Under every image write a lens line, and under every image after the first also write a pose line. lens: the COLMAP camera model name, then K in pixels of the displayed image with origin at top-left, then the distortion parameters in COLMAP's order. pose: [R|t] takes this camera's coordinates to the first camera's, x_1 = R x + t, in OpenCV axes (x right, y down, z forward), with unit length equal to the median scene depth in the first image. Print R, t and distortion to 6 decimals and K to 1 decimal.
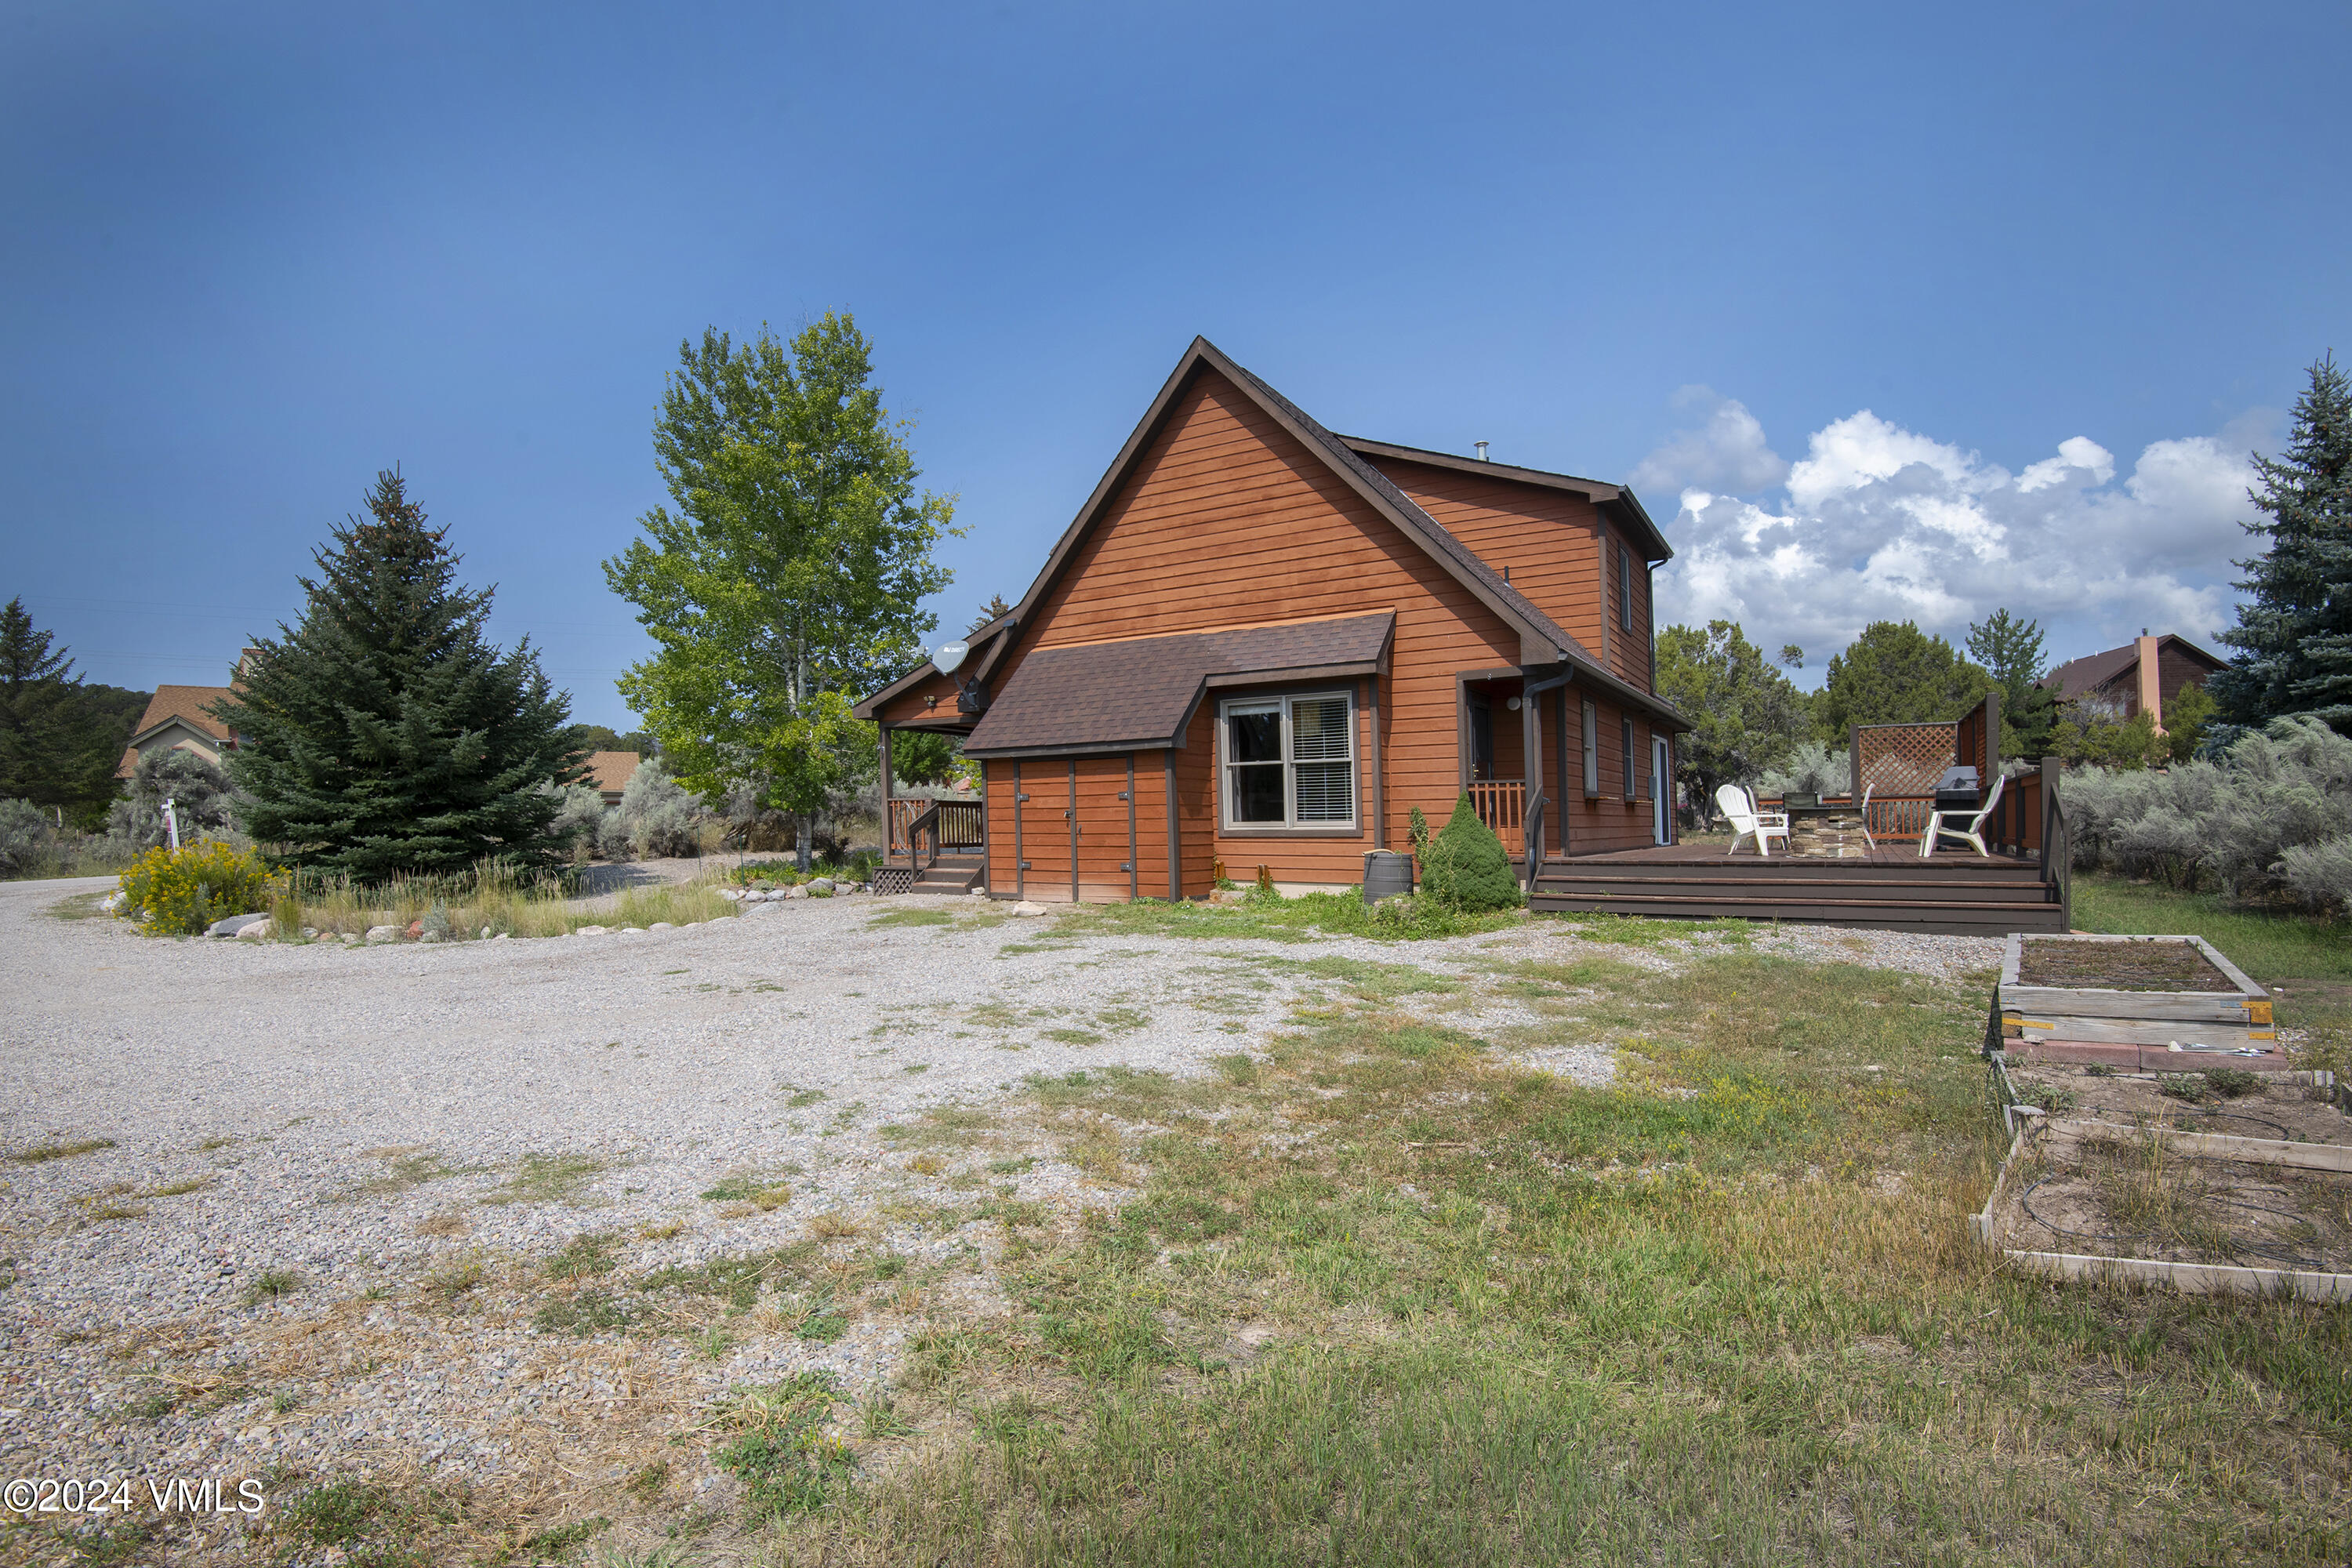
lens RADIAL K [[1116.7, 0, 1164.3], [0, 1116.7, 845.5], [0, 0, 1]] dist [-0.012035, -0.000293]
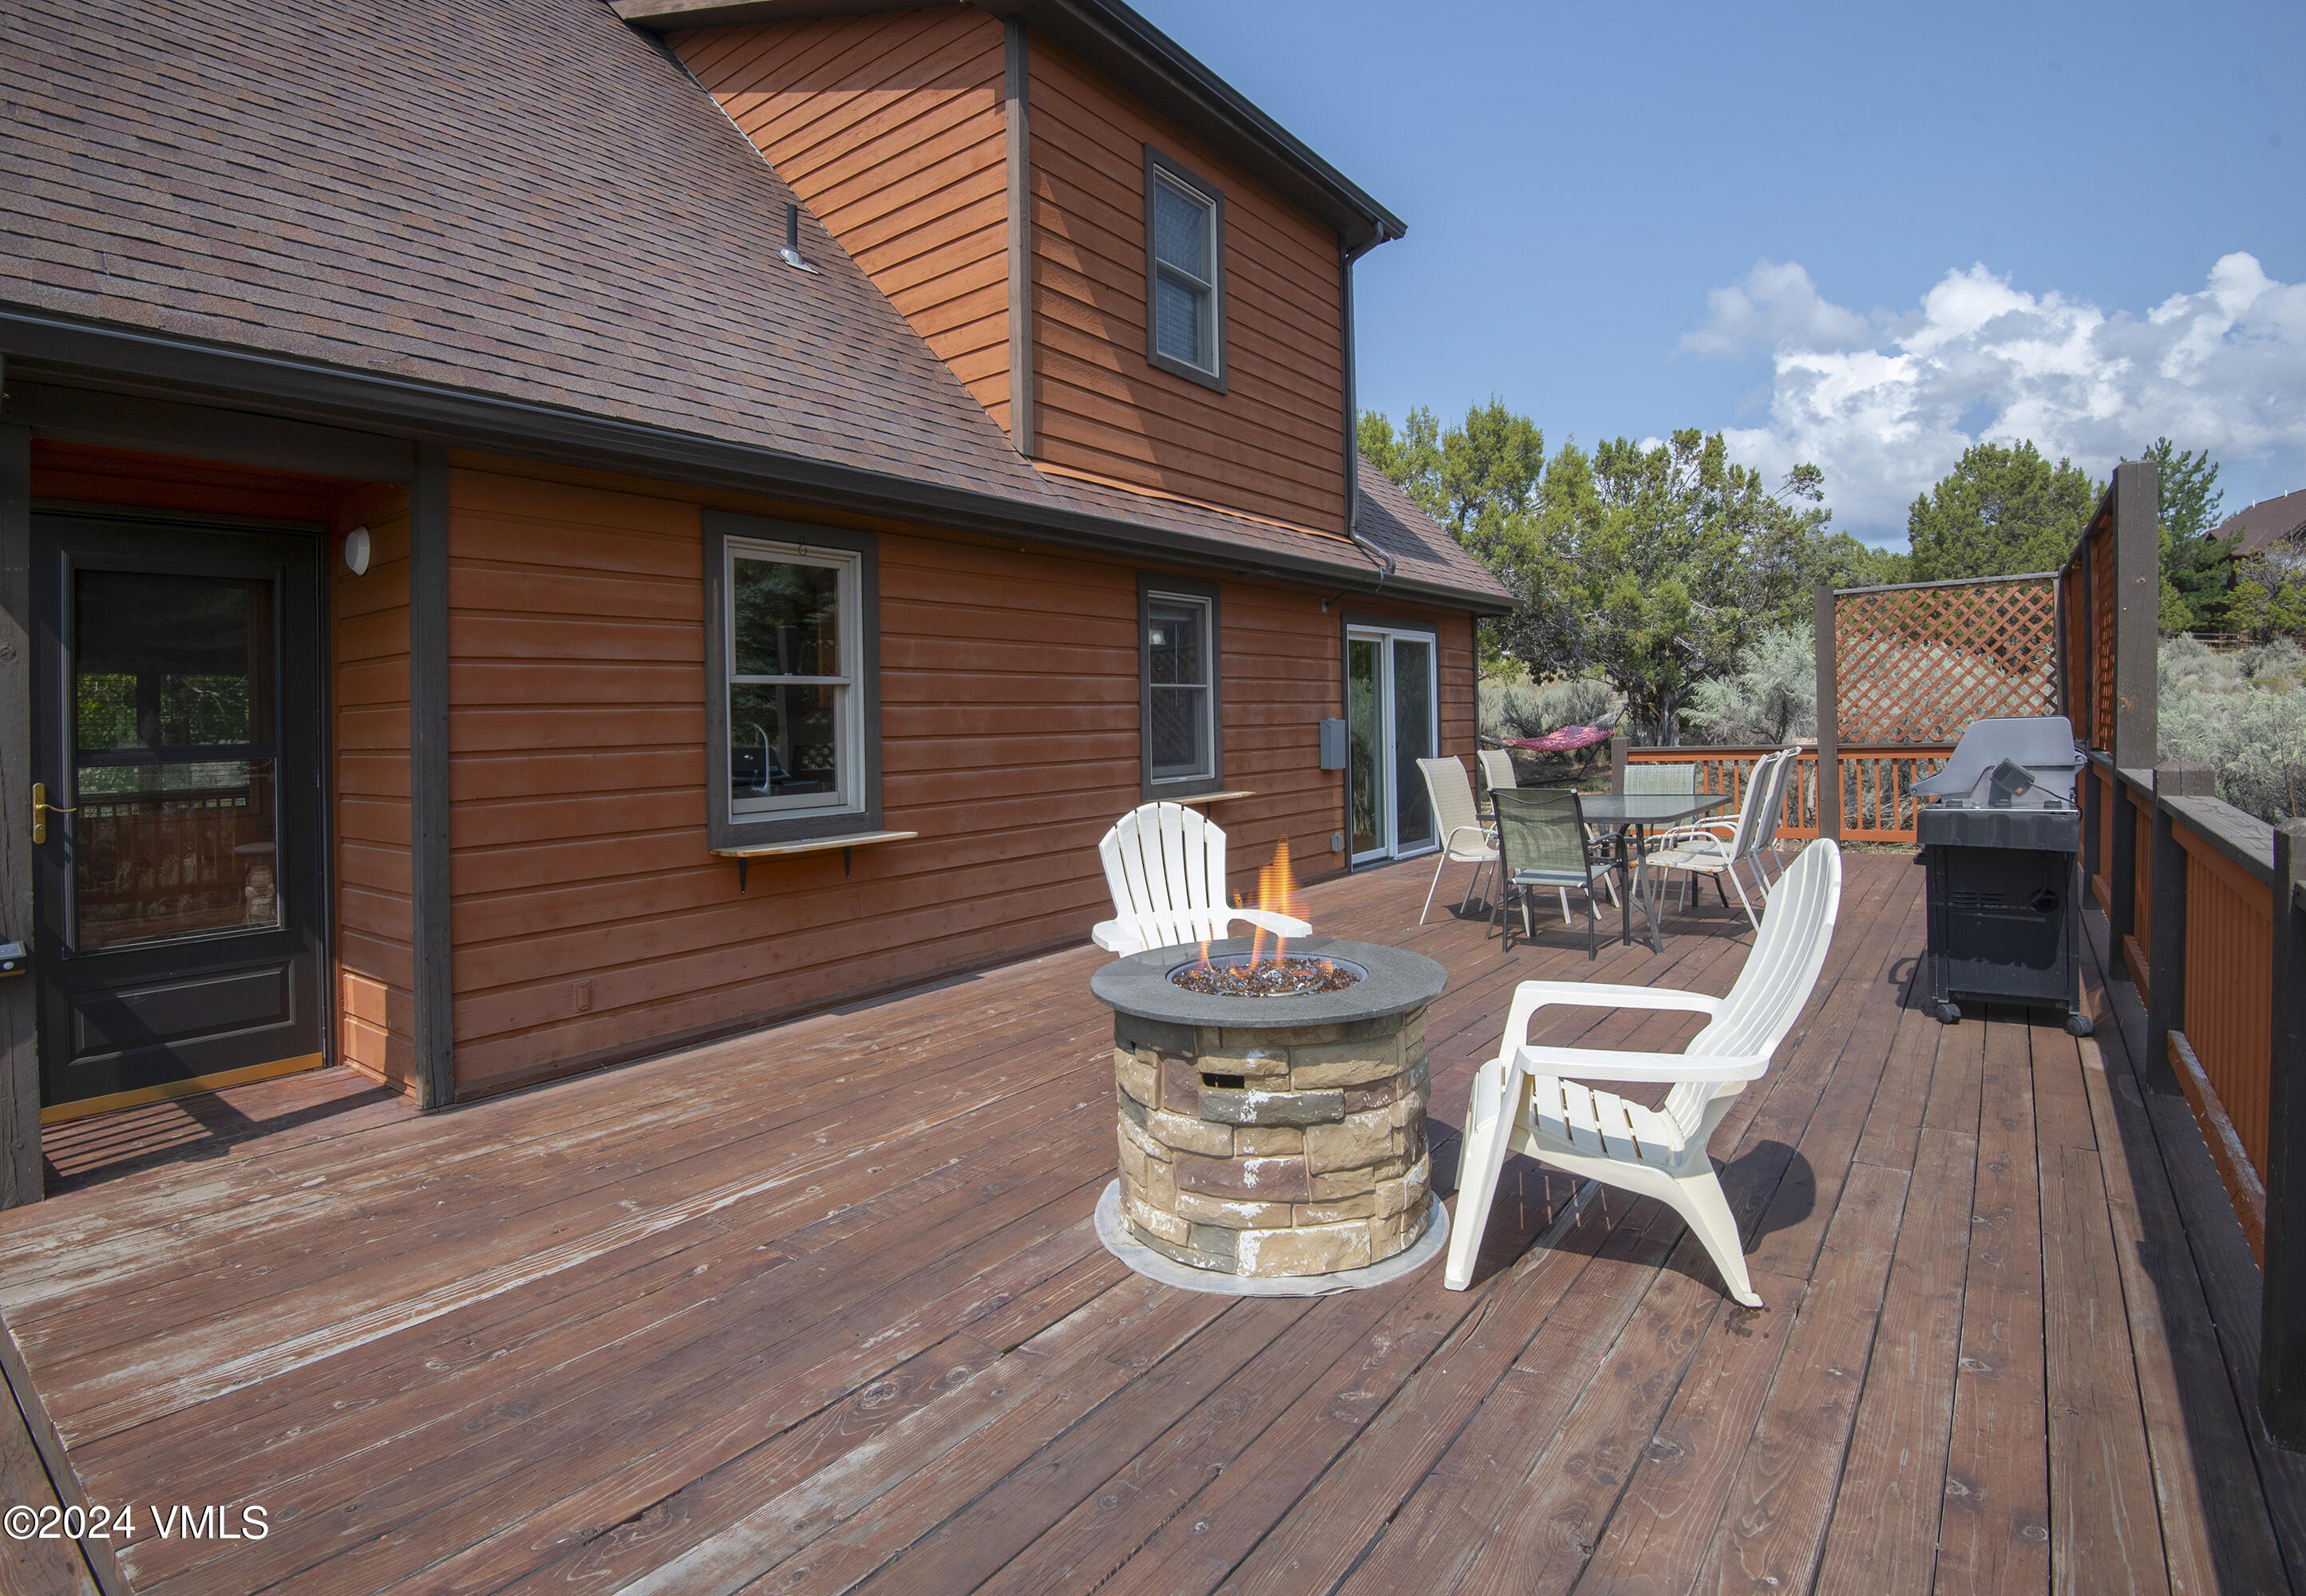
lens RADIAL K [[1148.2, 0, 1153.0], [0, 1148.2, 798.0], [0, 0, 1]] dist [-0.003308, -0.018276]
pose [[0.996443, -0.021481, -0.081485, 0.476387], [0.025130, 0.998714, 0.044029, -0.061838], [0.080434, -0.045920, 0.995702, 0.627577]]
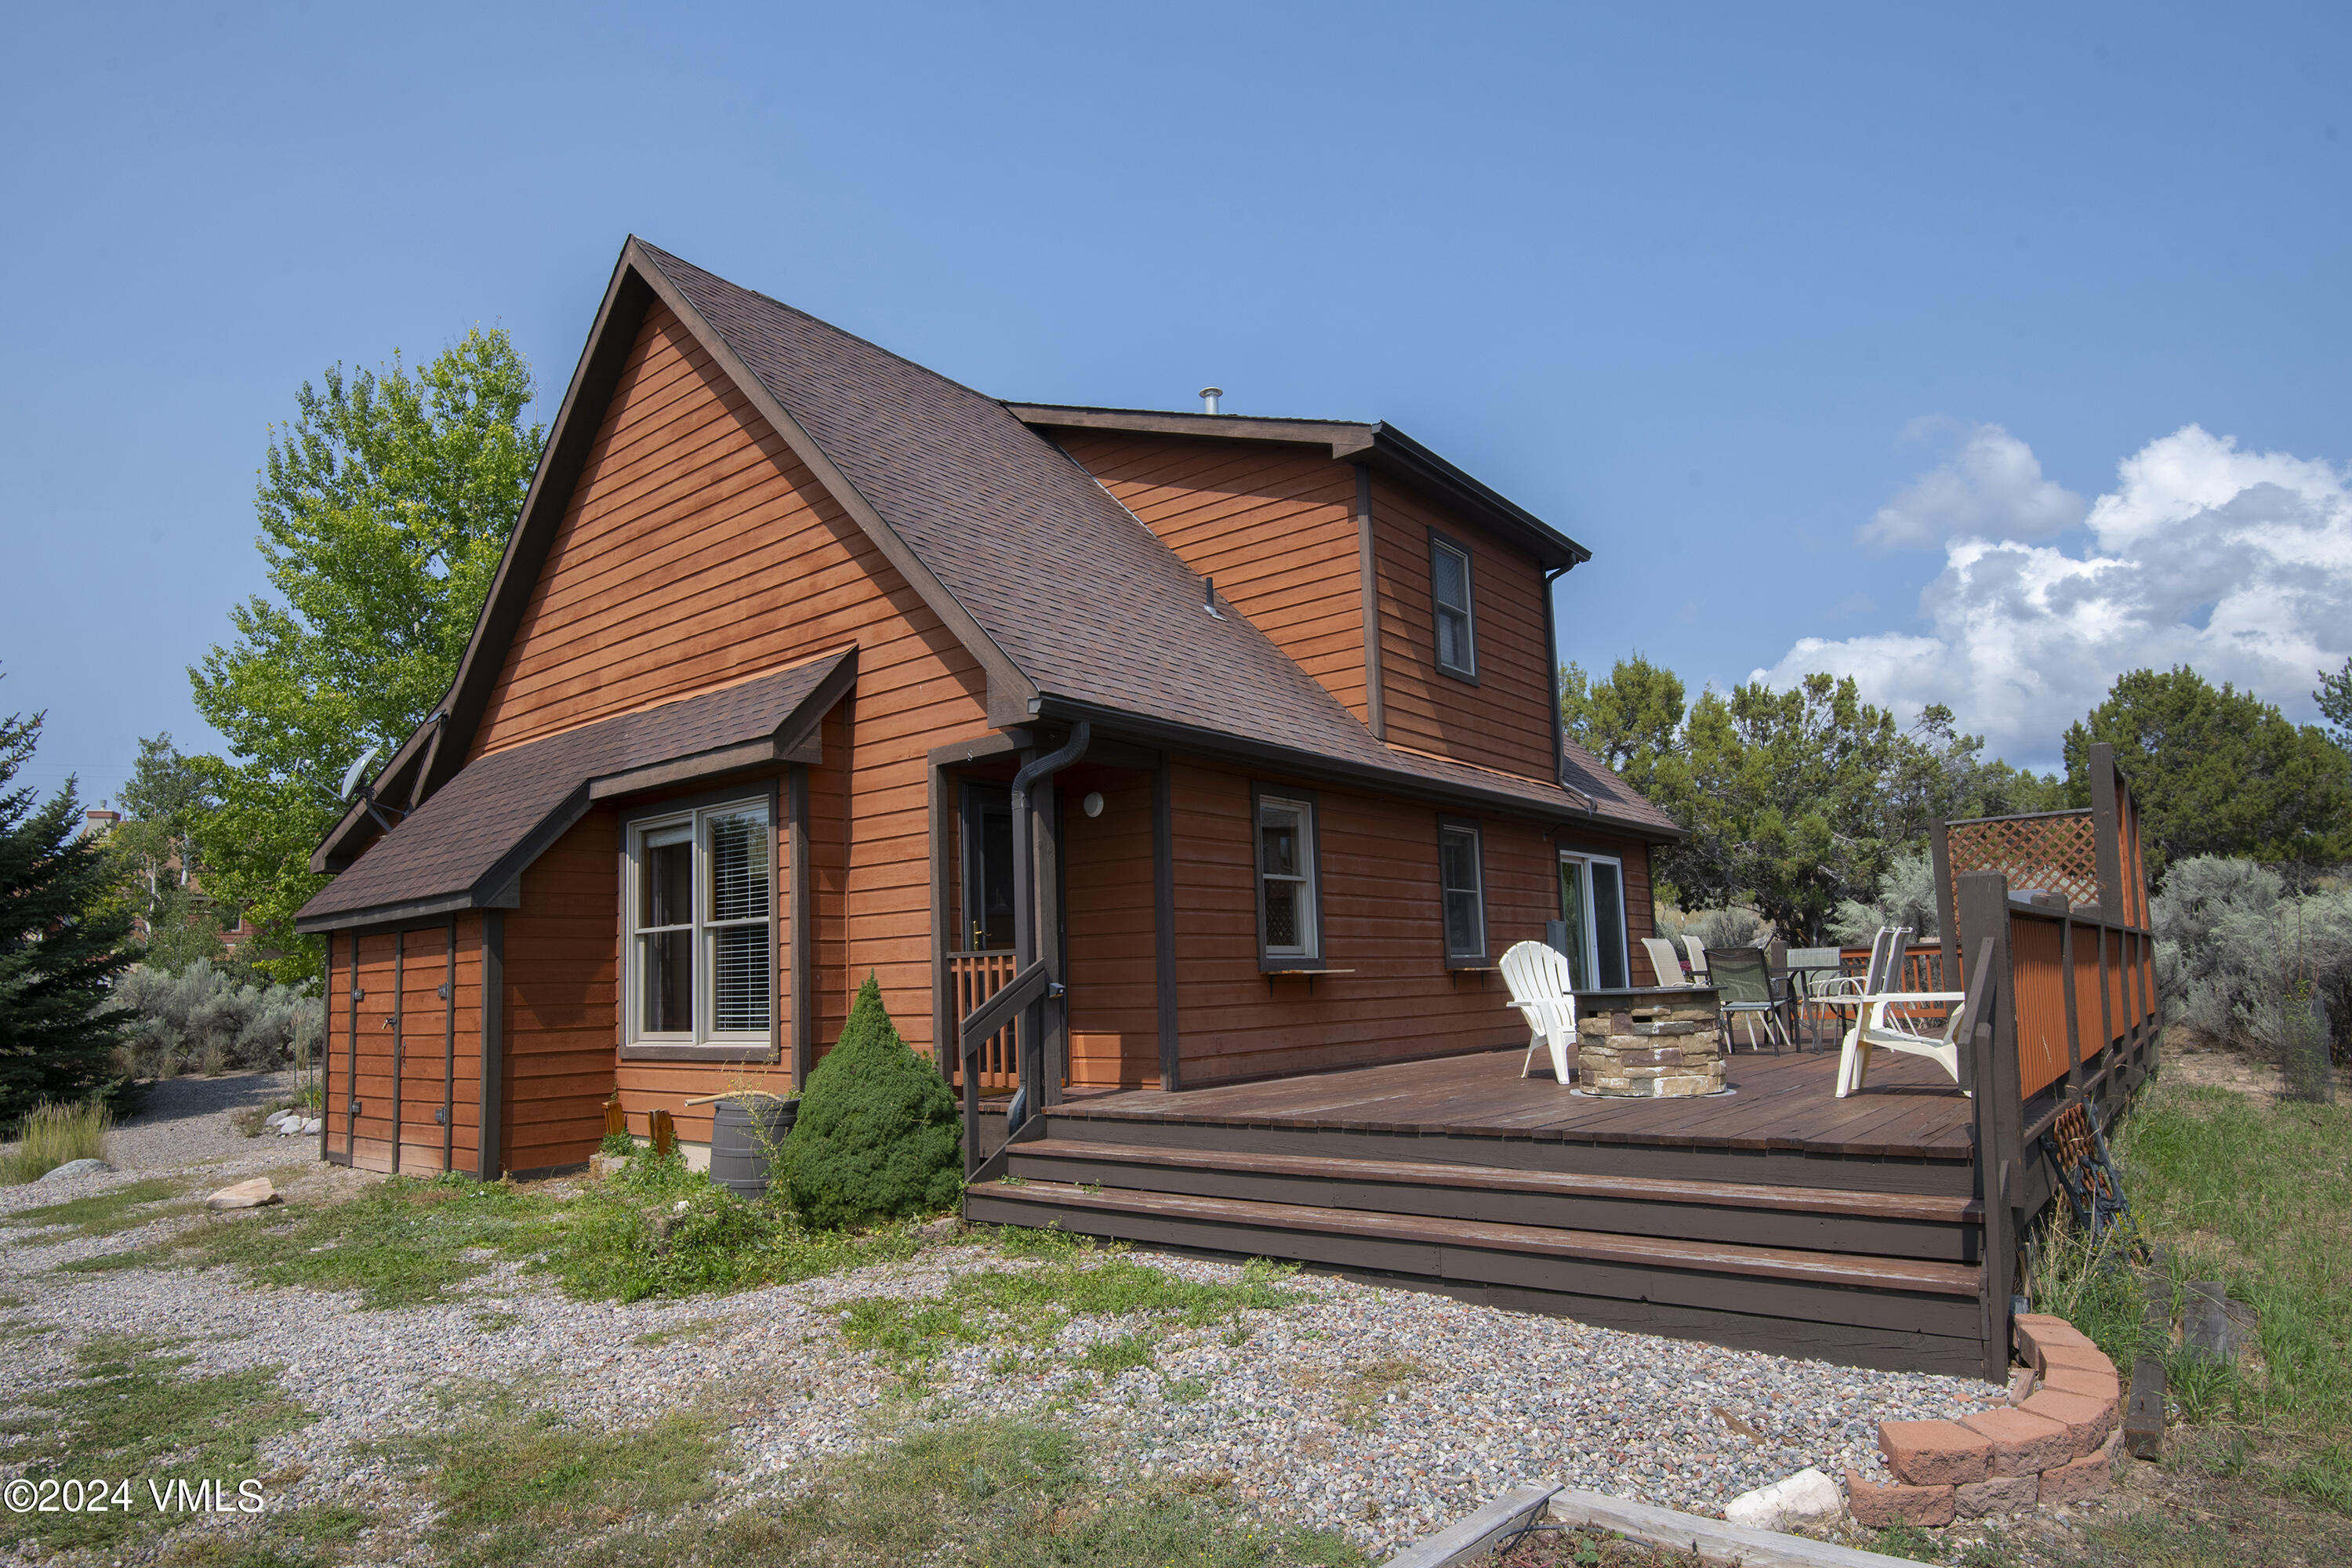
lens RADIAL K [[1330.7, 0, 1131.5], [0, 1330.7, 888.7], [0, 0, 1]] dist [0.001649, -0.001656]
pose [[0.990862, -0.034824, -0.130308, 0.365133], [0.023159, 0.995674, -0.089983, -0.024585], [0.132878, 0.086143, 0.987382, 0.322899]]
